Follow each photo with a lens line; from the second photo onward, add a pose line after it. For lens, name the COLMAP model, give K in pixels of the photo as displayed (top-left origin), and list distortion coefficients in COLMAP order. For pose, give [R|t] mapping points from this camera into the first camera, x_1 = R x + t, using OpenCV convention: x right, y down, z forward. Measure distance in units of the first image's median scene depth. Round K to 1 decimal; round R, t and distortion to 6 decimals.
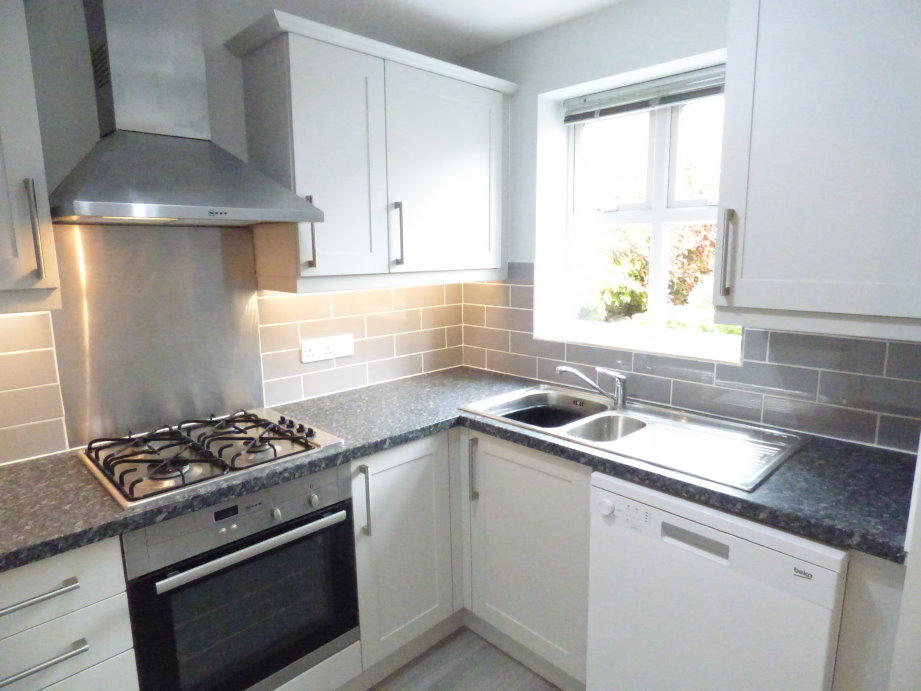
lens RADIAL K [[560.4, 0, 462.1], [0, 560.4, 343.6], [0, 0, 1]] dist [-0.003506, 0.018107]
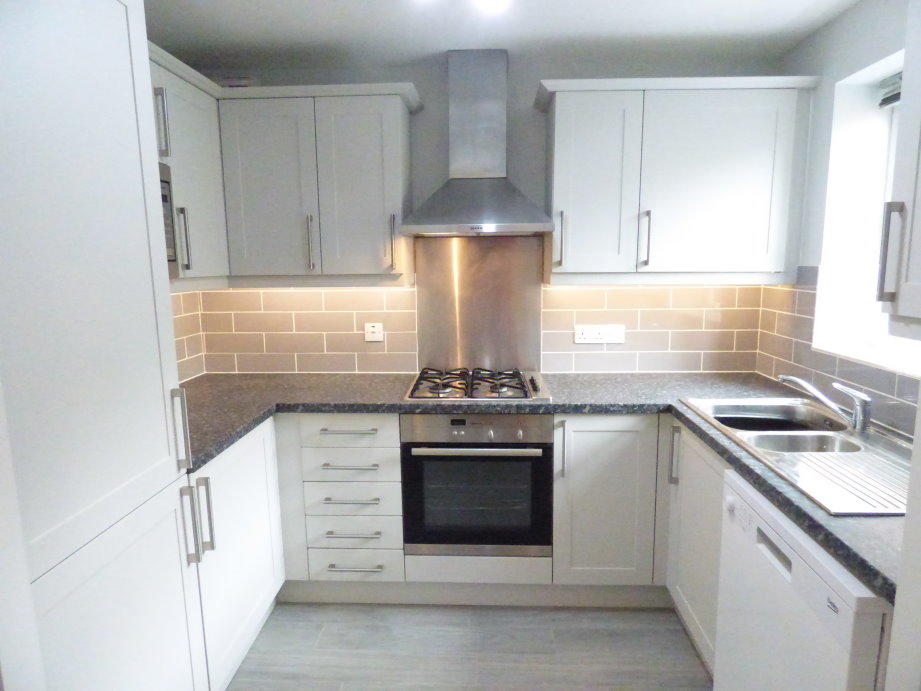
lens RADIAL K [[558.4, 0, 461.7], [0, 558.4, 345.2], [0, 0, 1]] dist [-0.000966, -0.017057]
pose [[0.677285, 0.114411, -0.726770, 0.491274], [-0.120968, 0.991708, 0.043387, 0.017156], [0.725707, 0.058531, 0.685509, -0.043588]]
